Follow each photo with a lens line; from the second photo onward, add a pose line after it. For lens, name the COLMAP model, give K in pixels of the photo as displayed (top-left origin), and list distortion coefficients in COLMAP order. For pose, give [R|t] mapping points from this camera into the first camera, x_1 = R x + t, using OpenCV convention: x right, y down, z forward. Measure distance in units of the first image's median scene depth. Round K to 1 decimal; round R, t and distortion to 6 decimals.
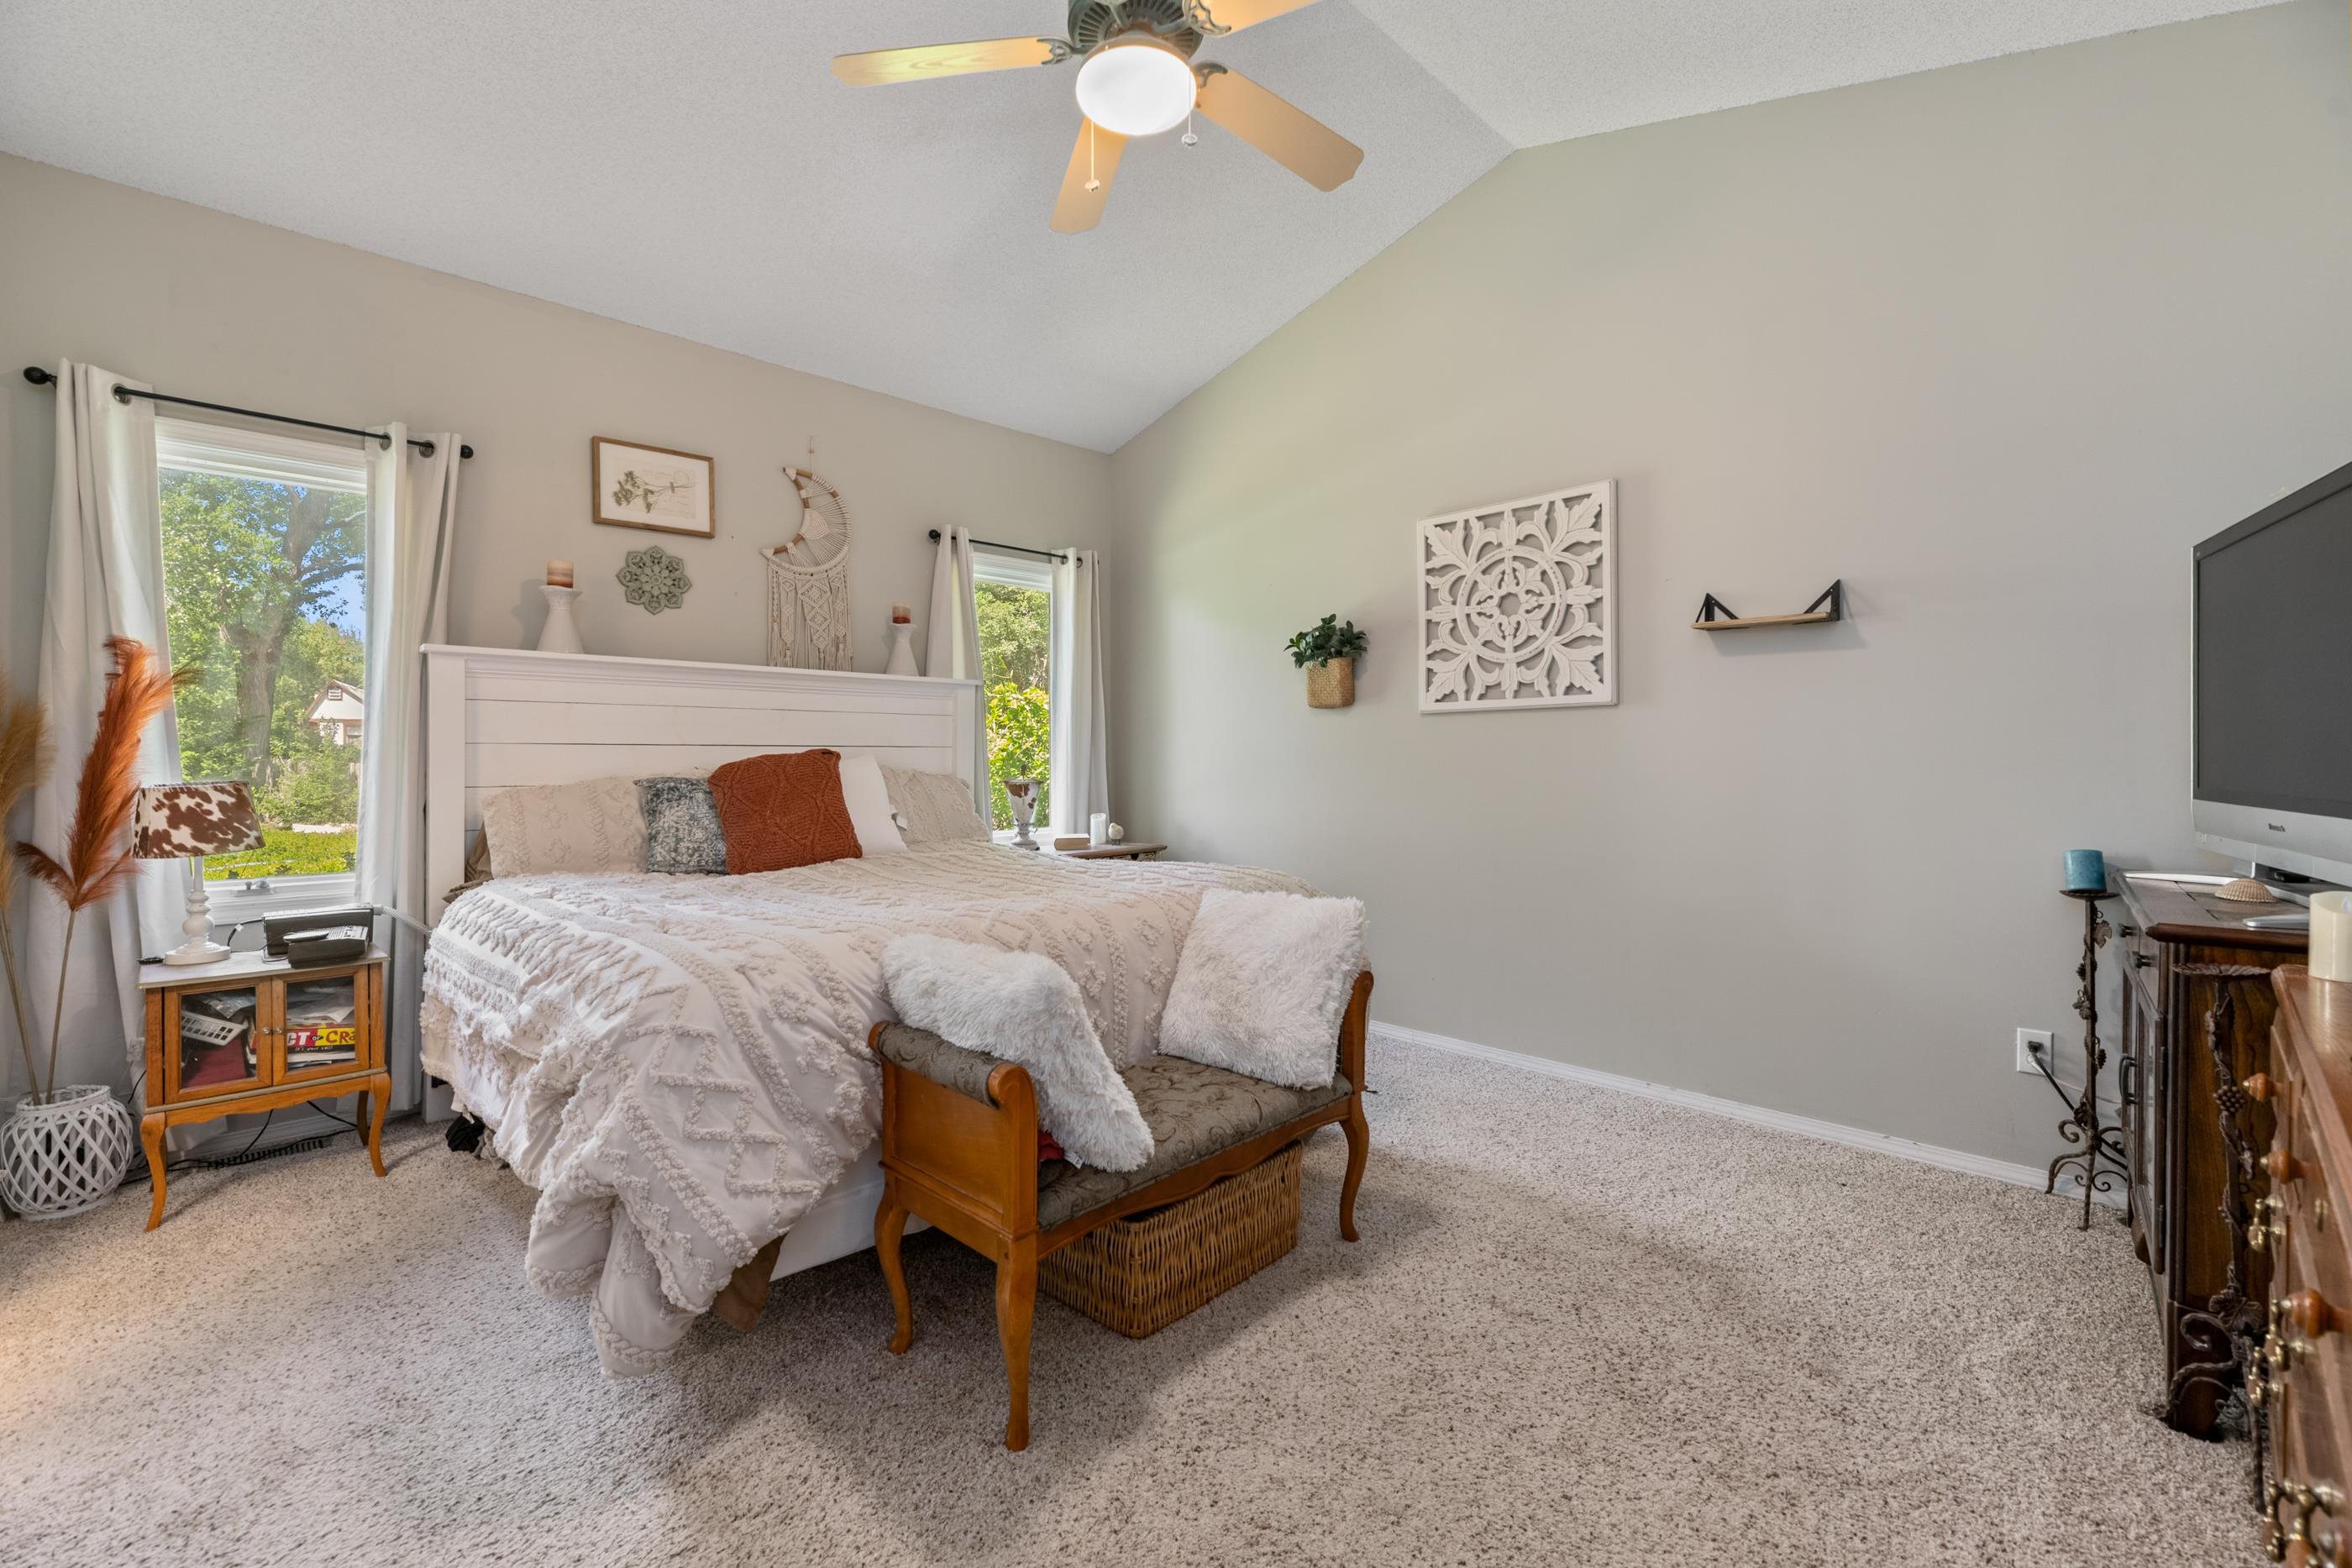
lens RADIAL K [[988.8, 0, 1180.9], [0, 988.8, 767.3], [0, 0, 1]] dist [-0.002967, -0.000960]
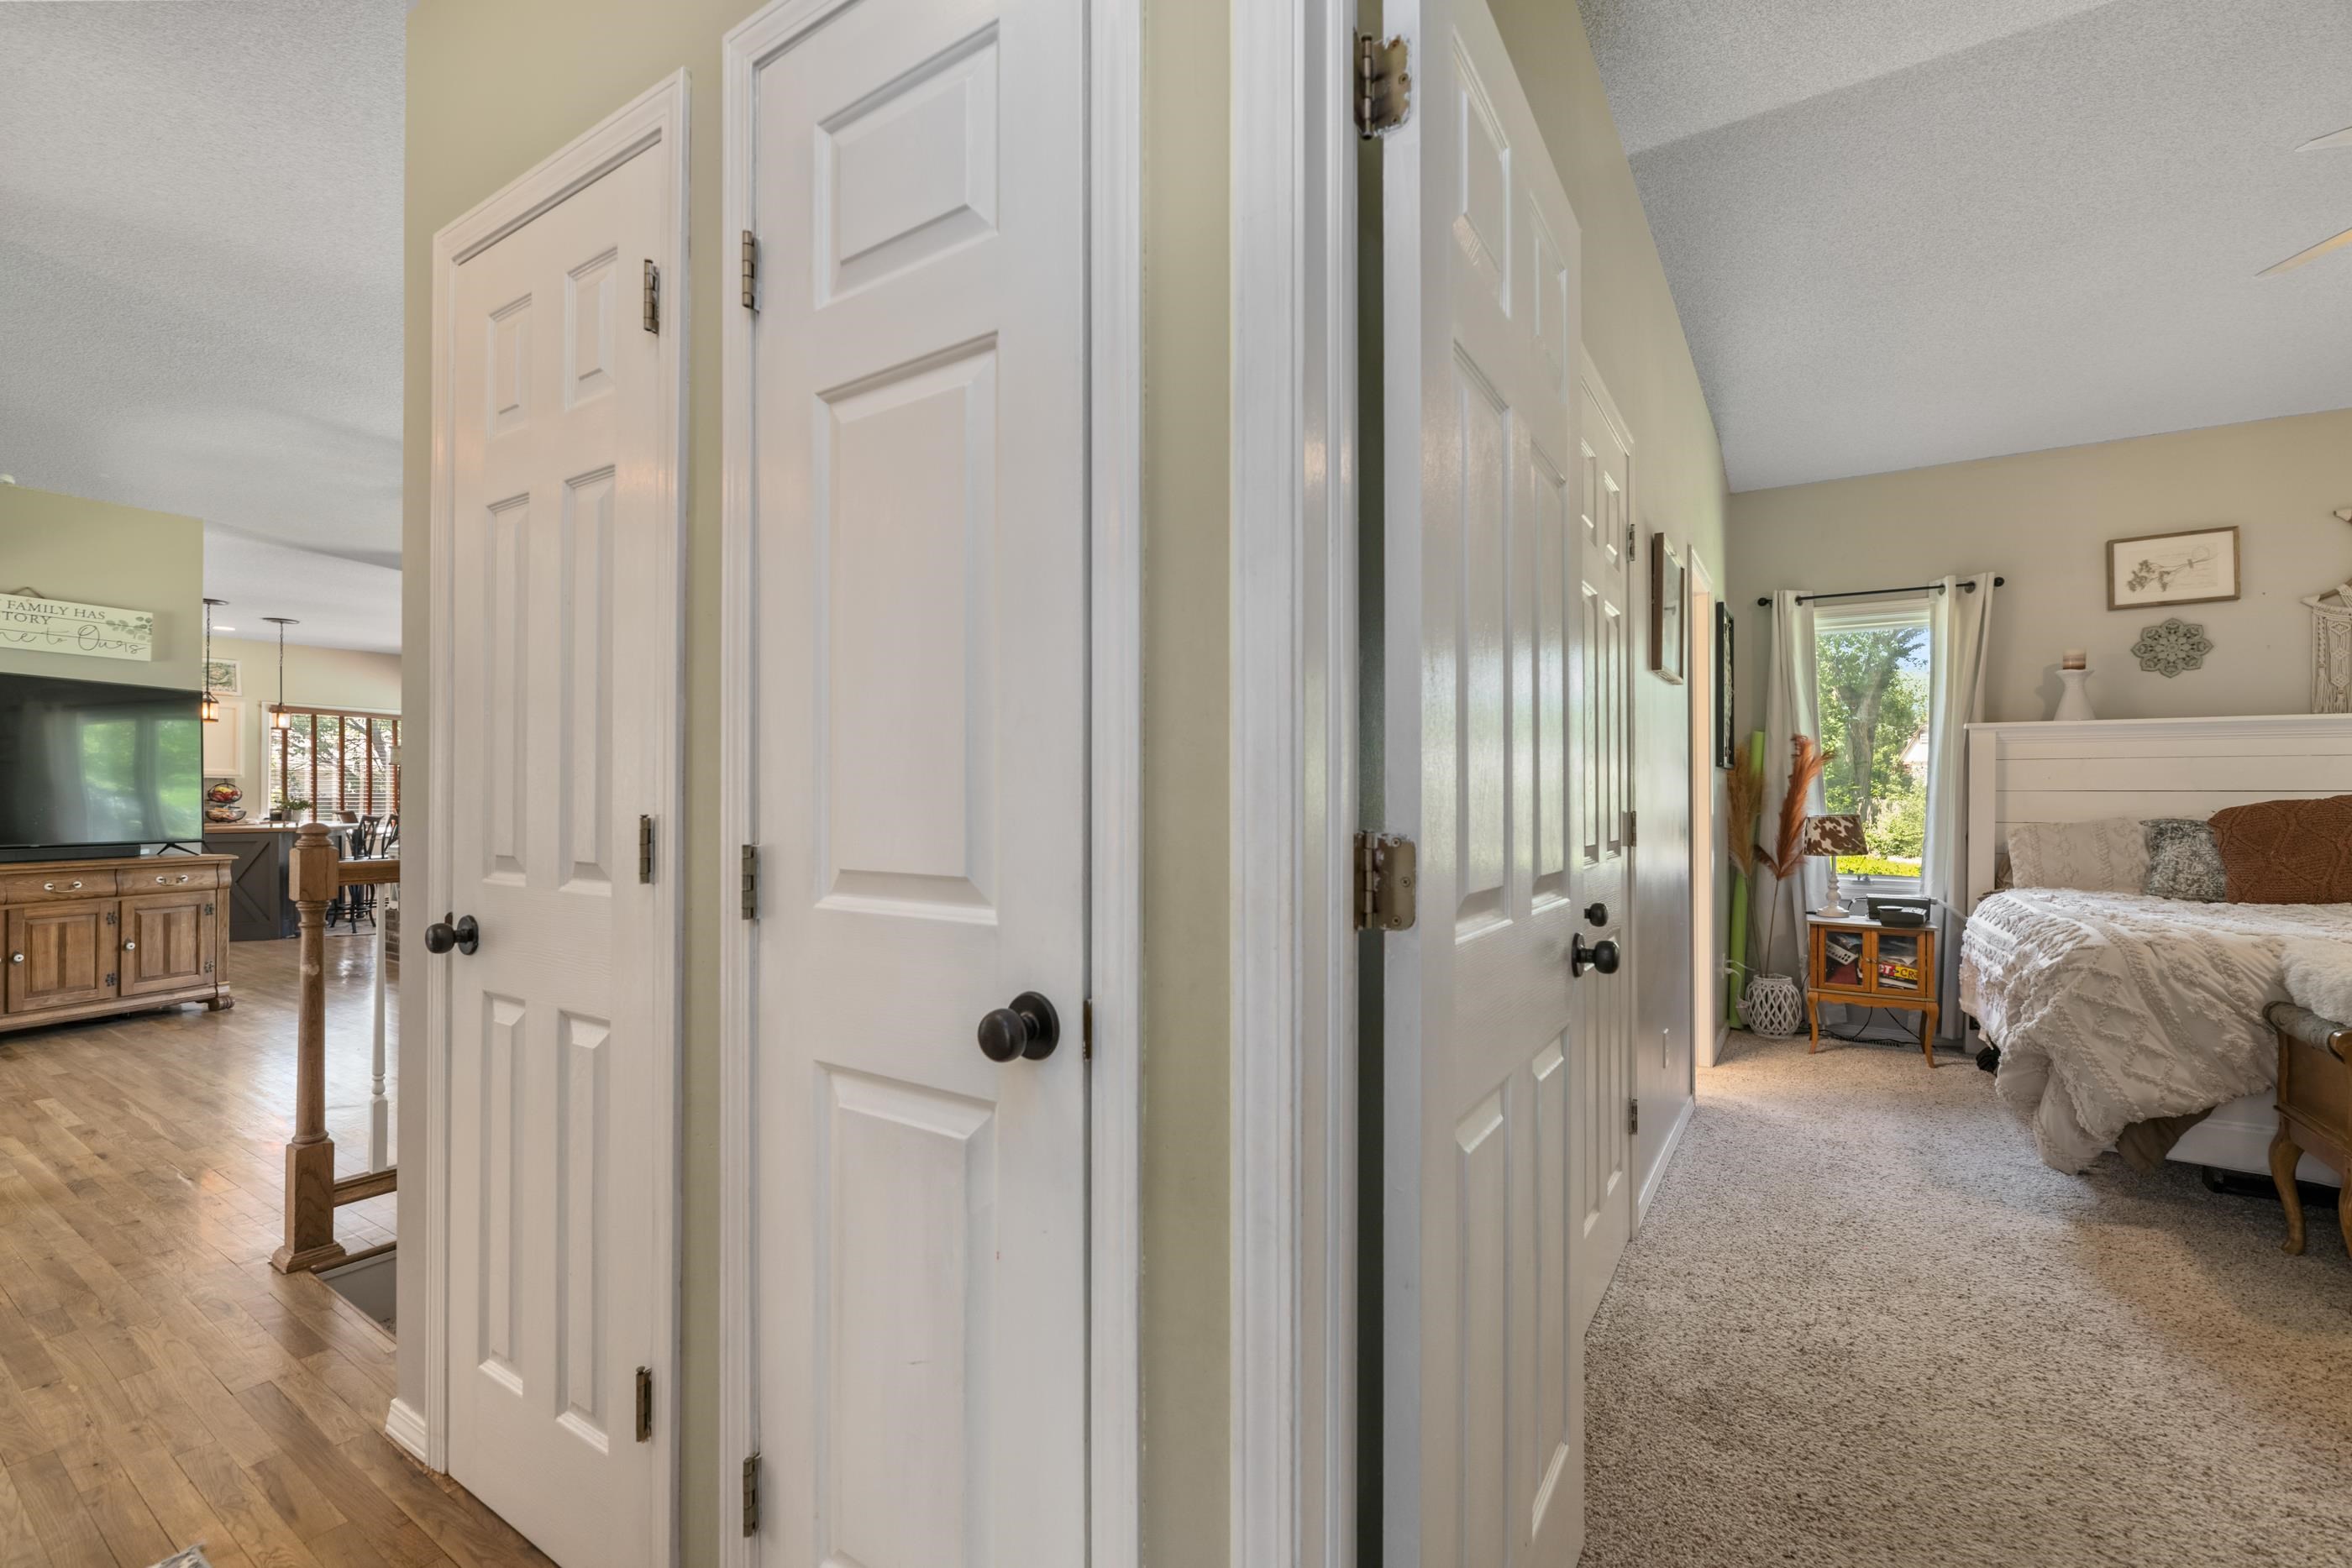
lens RADIAL K [[1003.9, 0, 1174.1], [0, 1003.9, 789.7], [0, 0, 1]] dist [-0.002428, -0.000648]
pose [[0.216169, -0.004511, -0.976346, 0.496273], [-0.012667, 0.999892, -0.007424, -0.000862], [0.976274, 0.013972, 0.216089, -0.538819]]
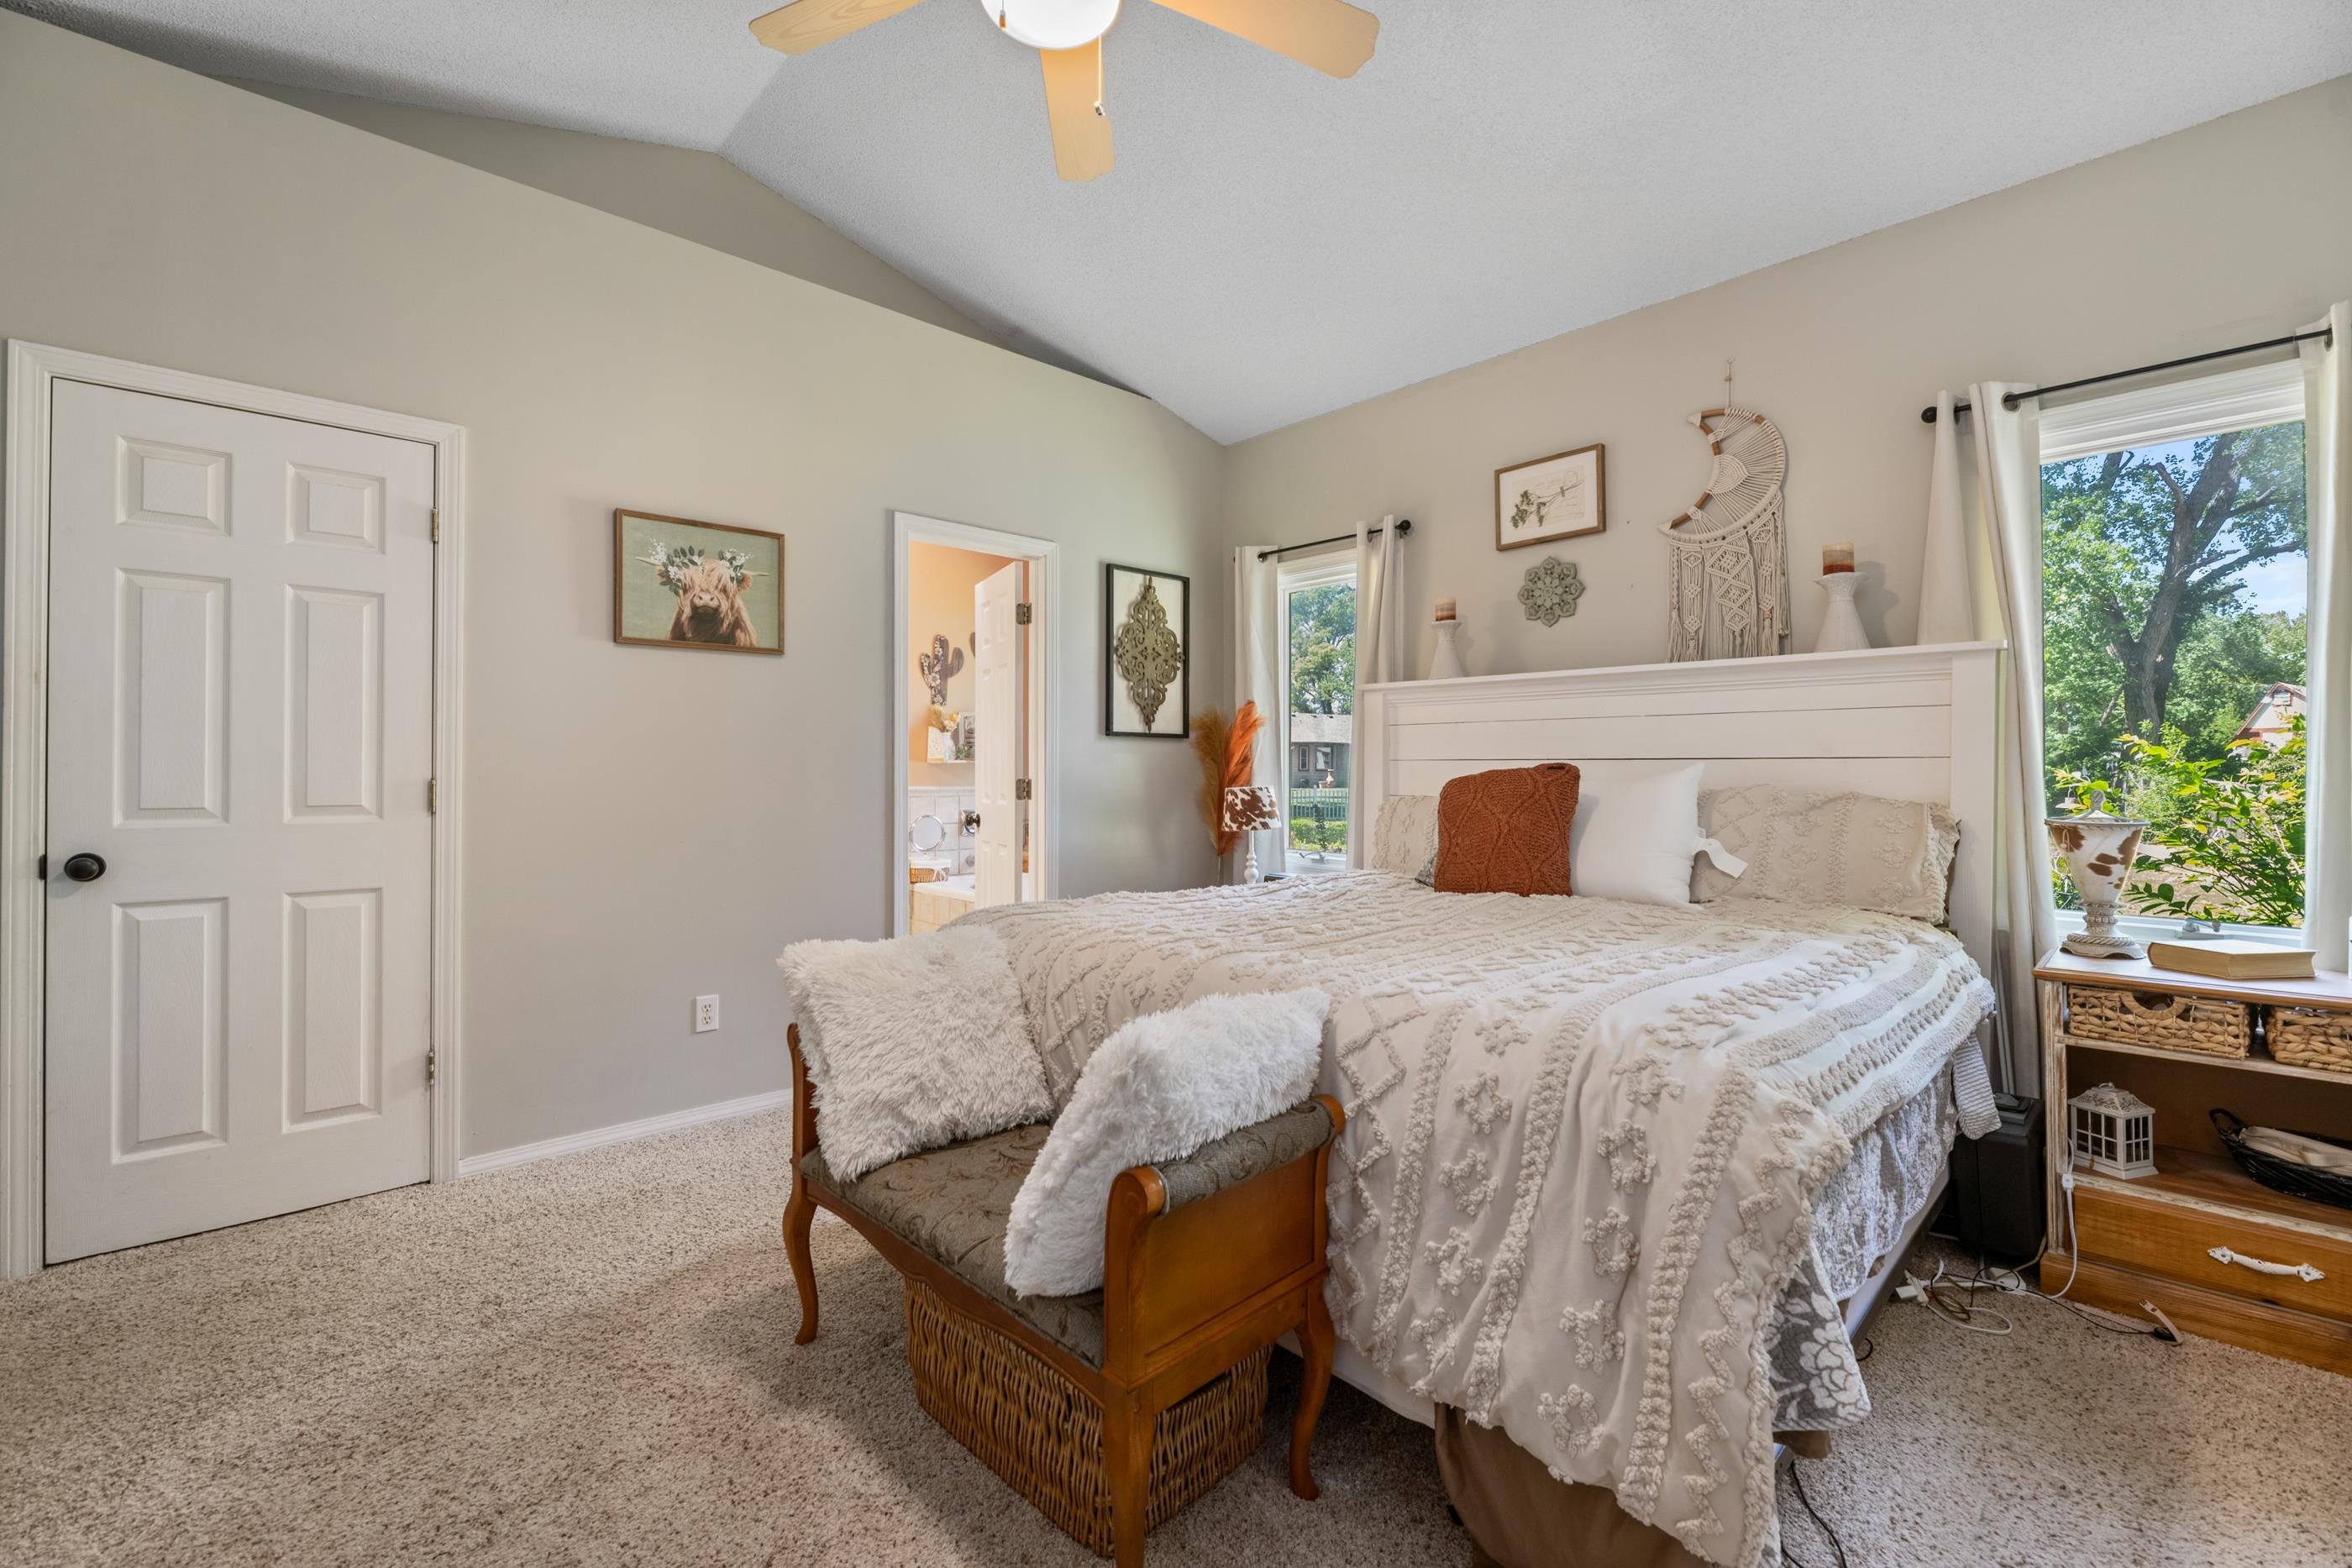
lens RADIAL K [[988.8, 0, 1180.9], [0, 988.8, 767.3], [0, 0, 1]] dist [-0.002967, -0.000960]
pose [[-0.016746, -0.002599, -0.999856, 0.639679], [-0.011294, 0.999933, -0.002410, -0.011276], [0.999796, 0.011252, -0.016774, 0.910487]]
